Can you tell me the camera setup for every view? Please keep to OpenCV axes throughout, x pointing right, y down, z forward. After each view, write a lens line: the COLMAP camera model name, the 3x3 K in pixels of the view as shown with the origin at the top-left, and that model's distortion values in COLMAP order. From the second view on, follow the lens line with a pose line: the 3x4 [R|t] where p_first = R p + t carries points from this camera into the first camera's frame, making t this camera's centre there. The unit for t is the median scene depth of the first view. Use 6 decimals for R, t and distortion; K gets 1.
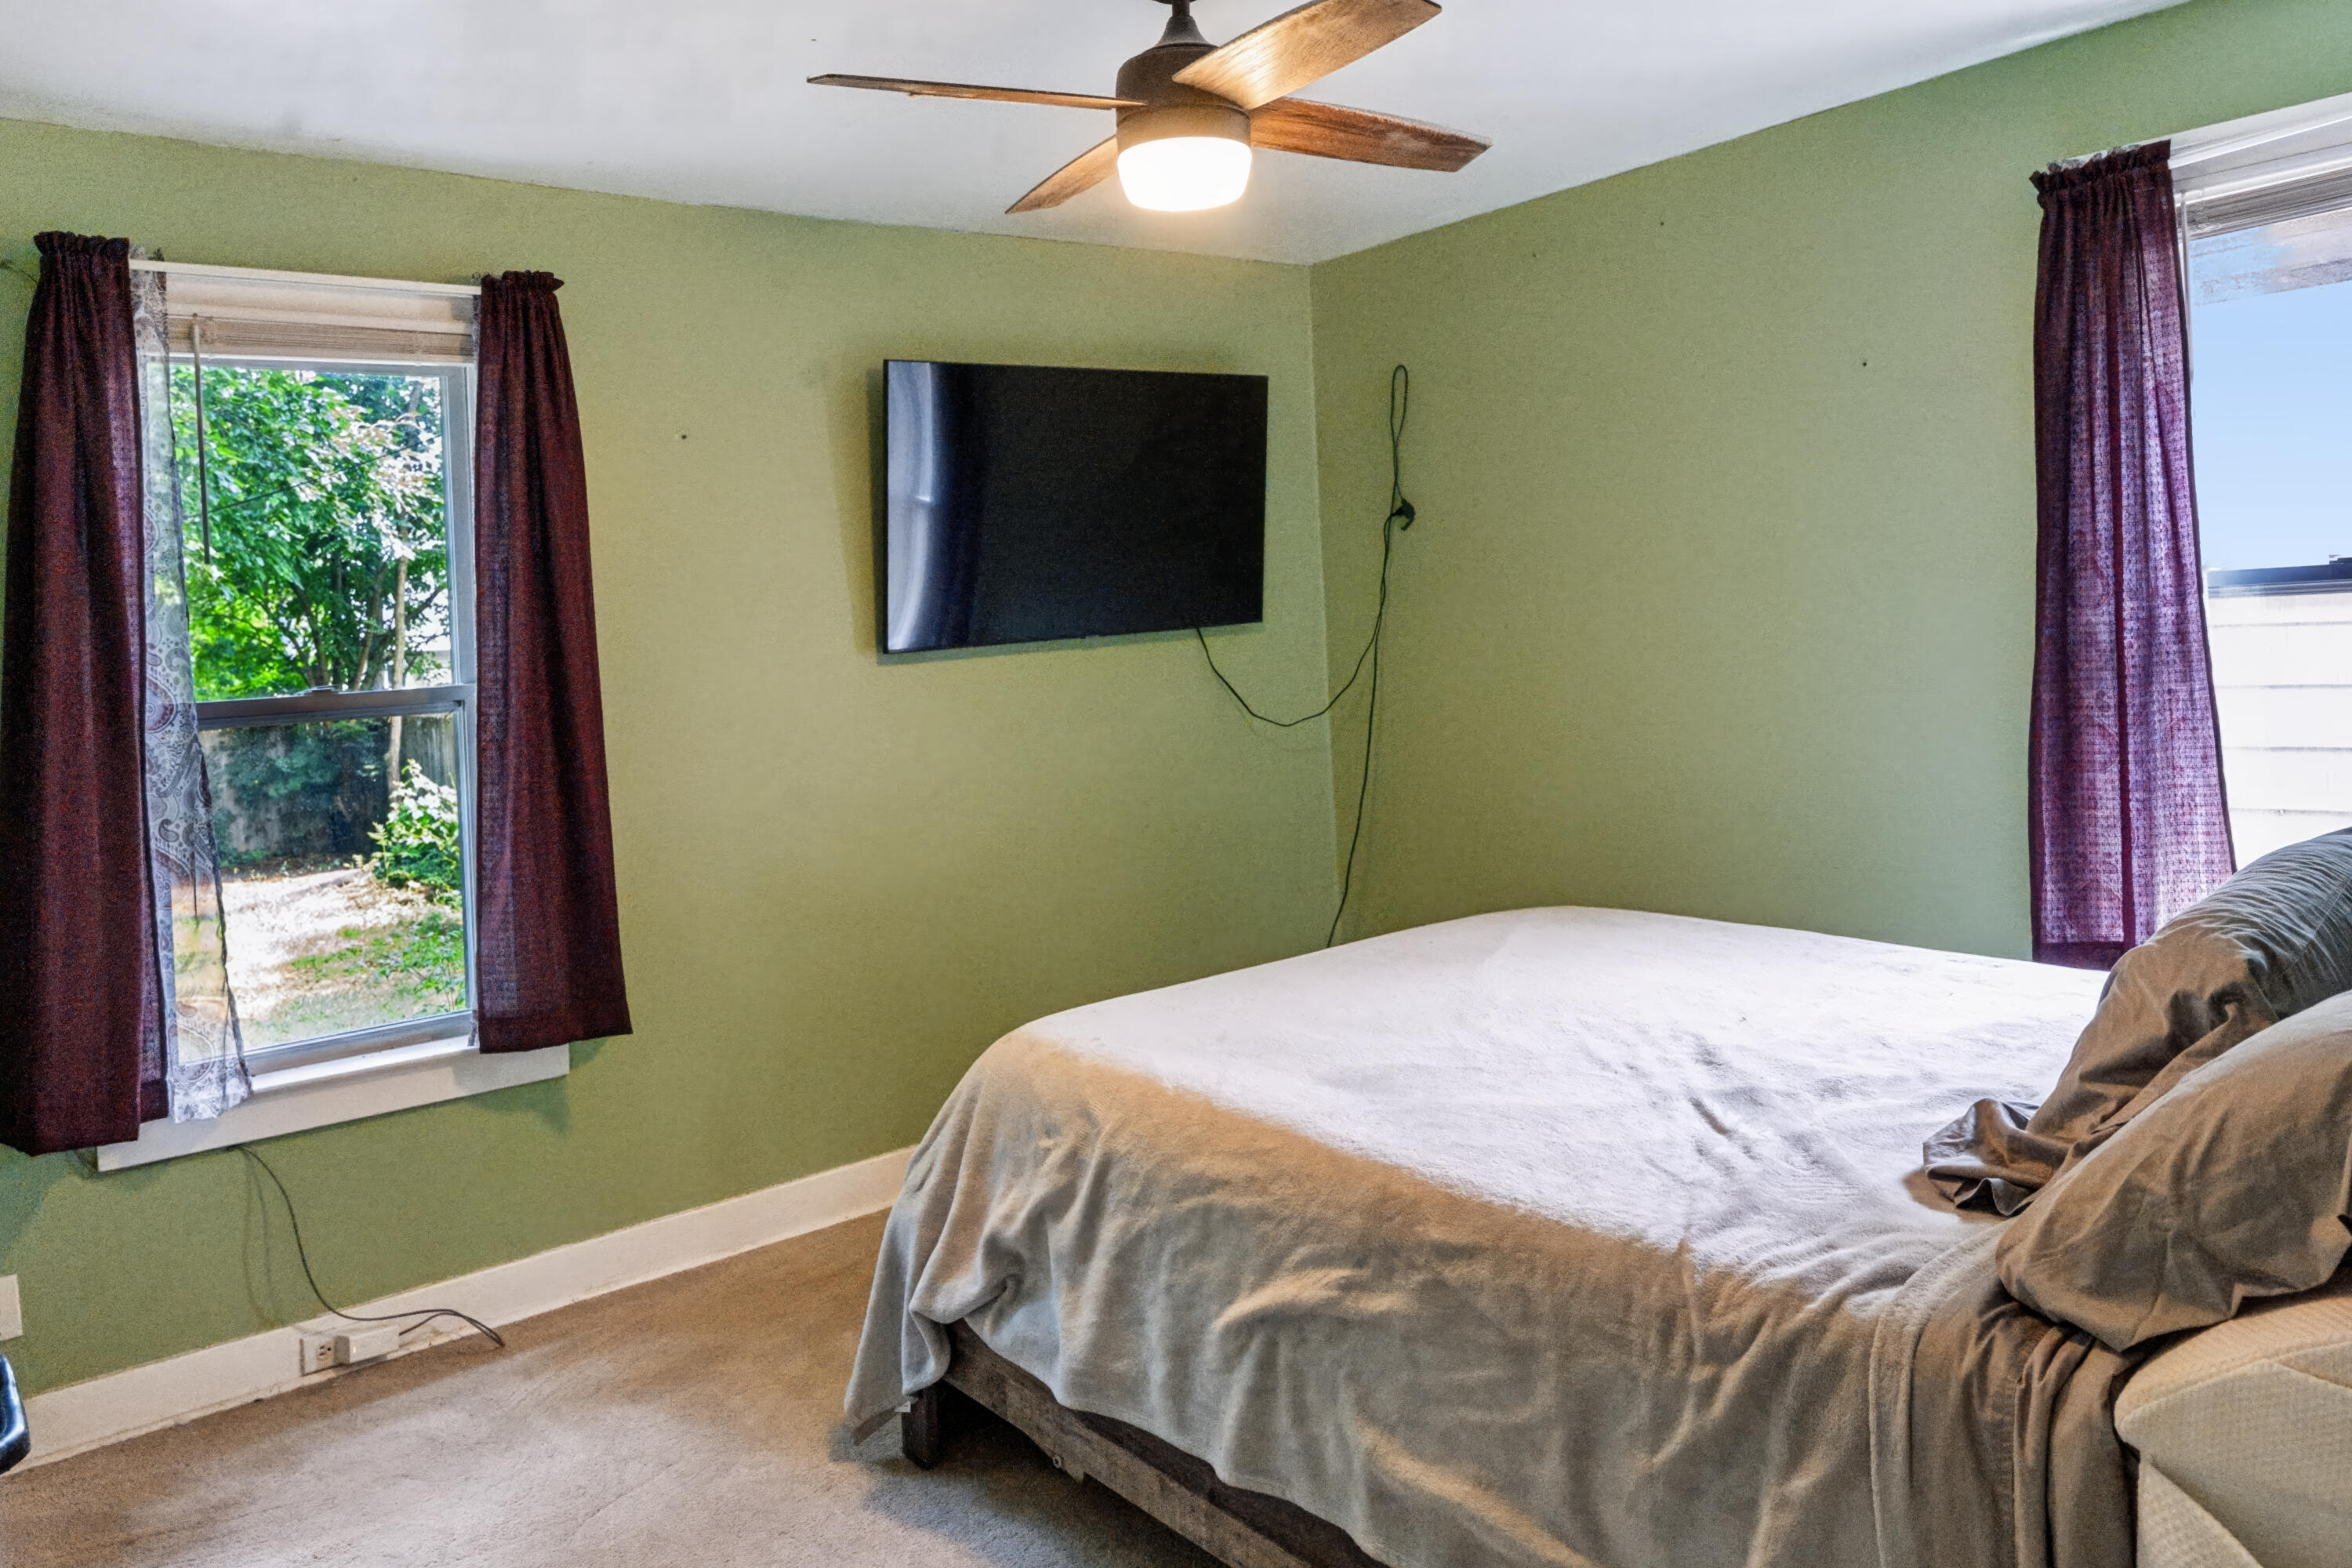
lens RADIAL K [[1639.3, 0, 1177.9], [0, 1639.3, 749.3], [0, 0, 1]] dist [0.005324, -0.015904]
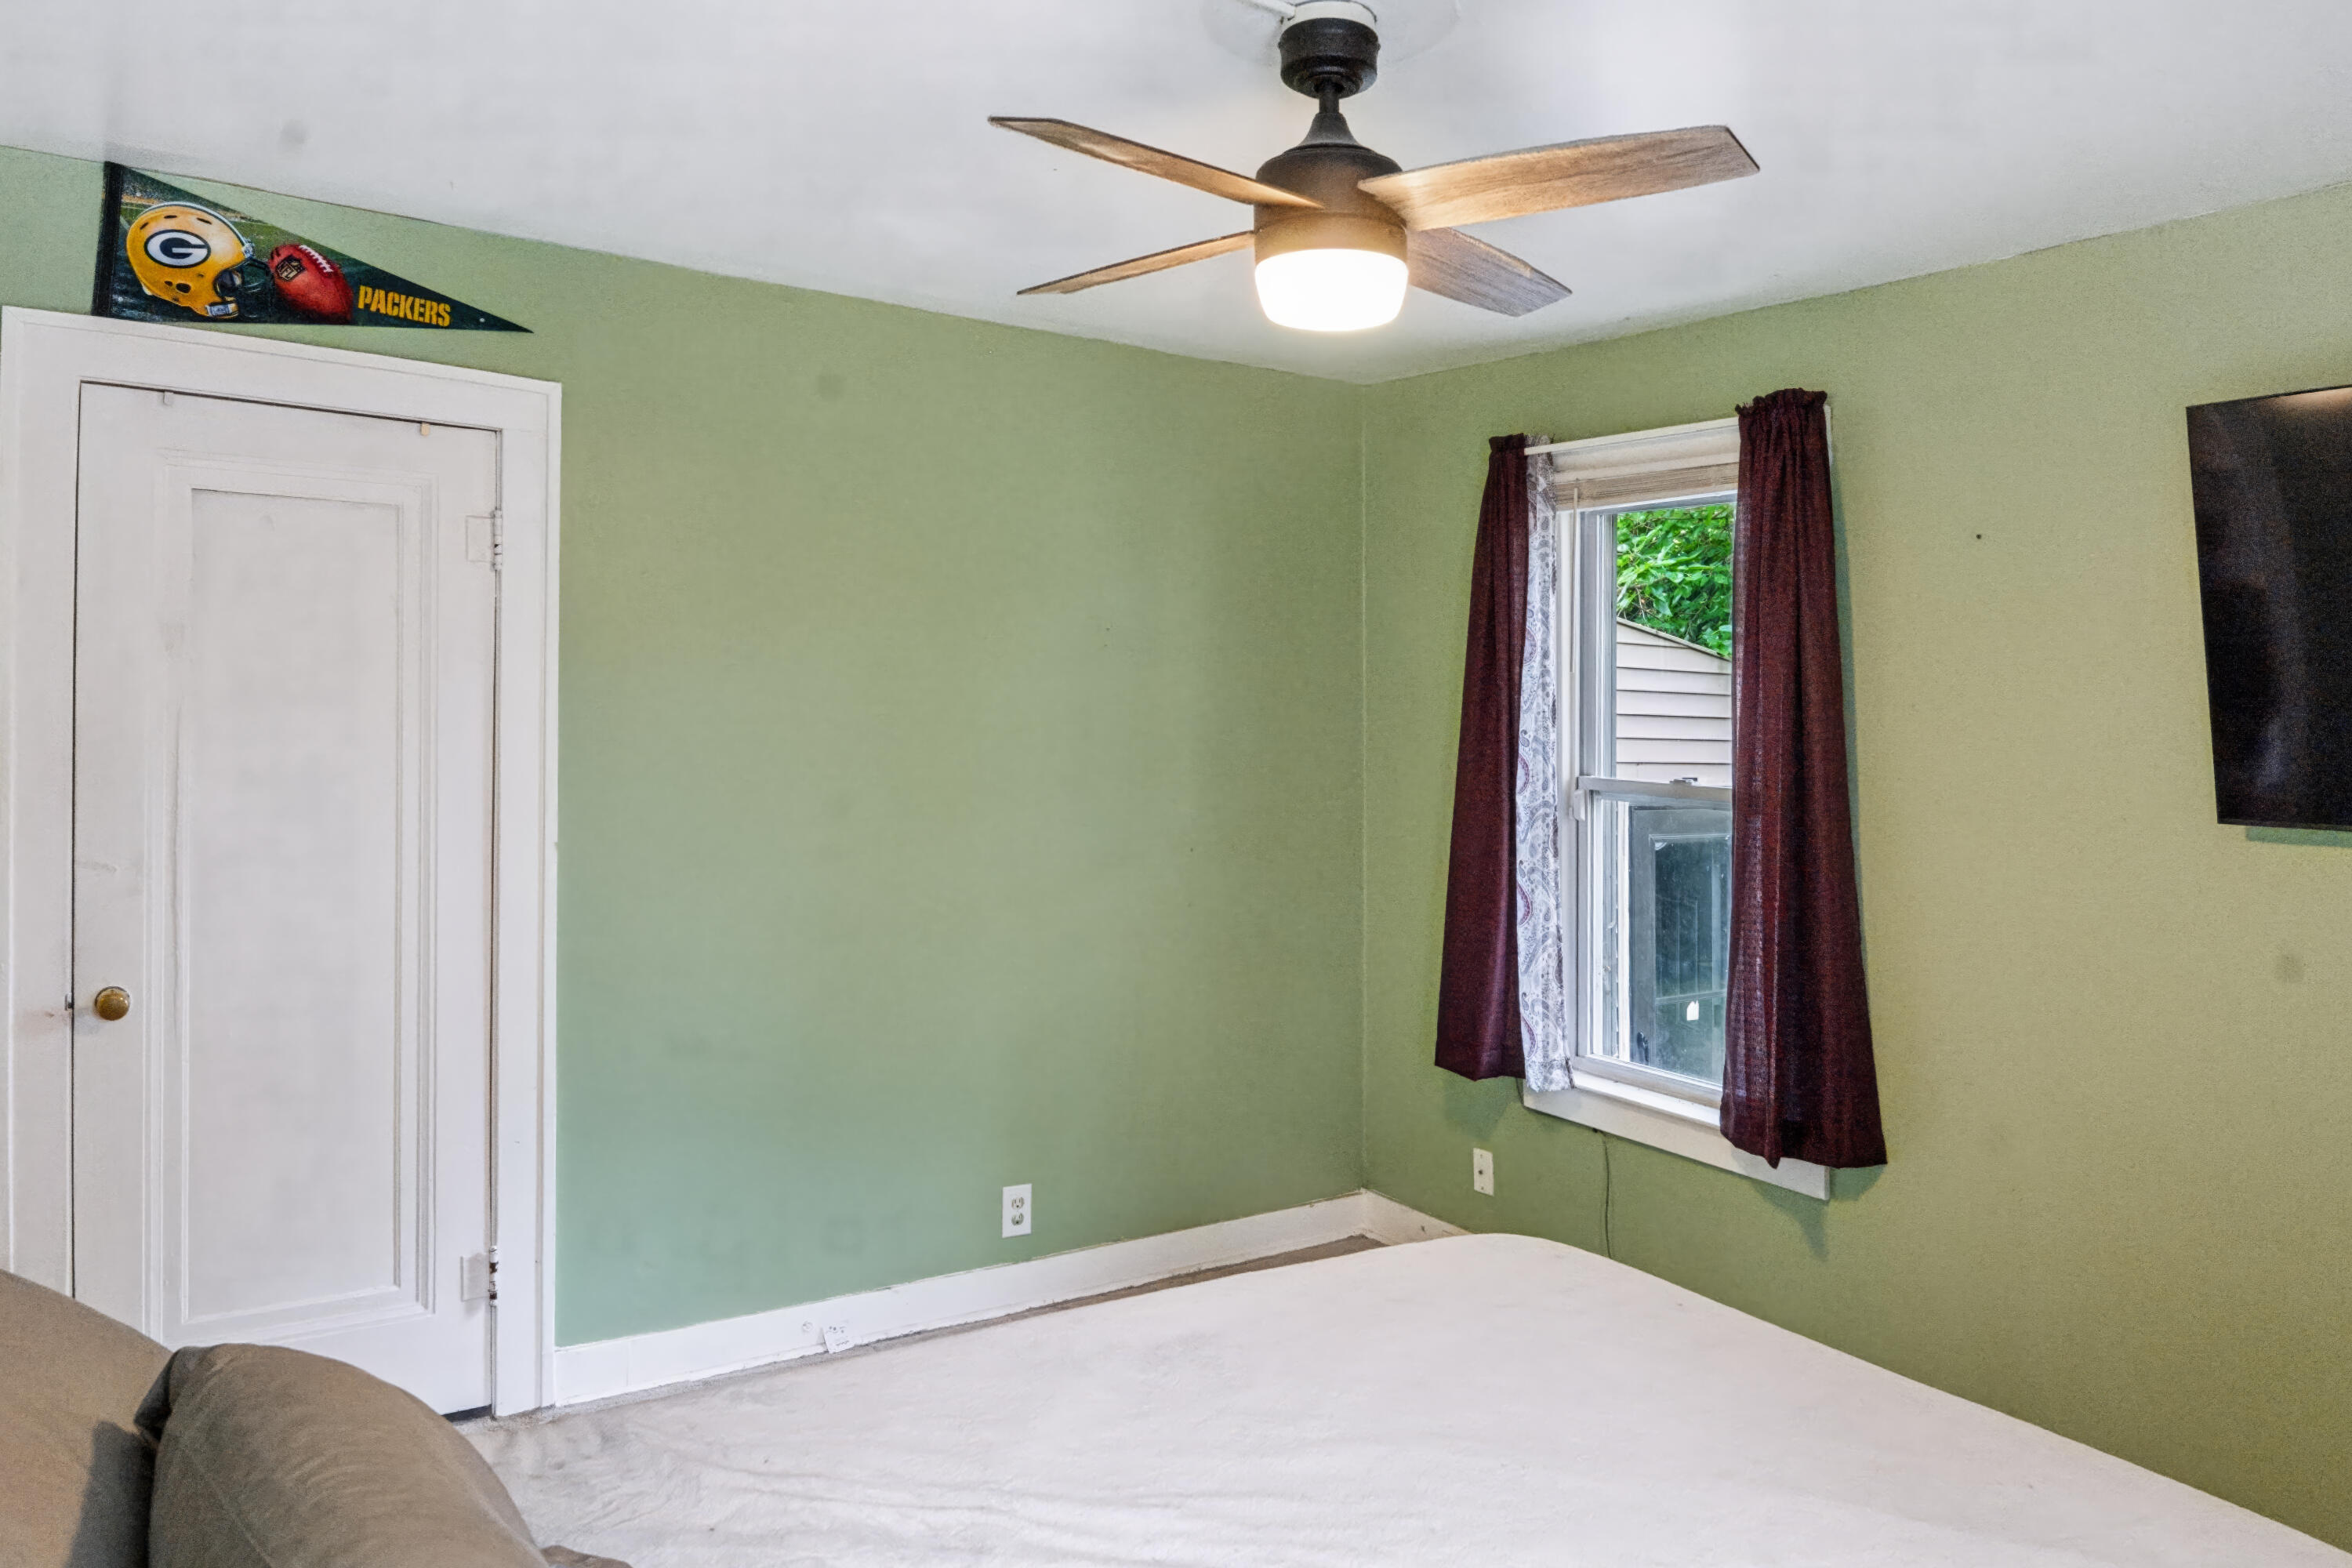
lens RADIAL K [[1607.9, 0, 1176.0], [0, 1607.9, 784.0], [0, 0, 1]] dist [0.002958, -0.019633]
pose [[-0.067423, 0.109661, -0.991680, 0.673264], [-0.108319, 0.987262, 0.116537, -0.135221], [0.991827, 0.115275, -0.054685, 0.749650]]
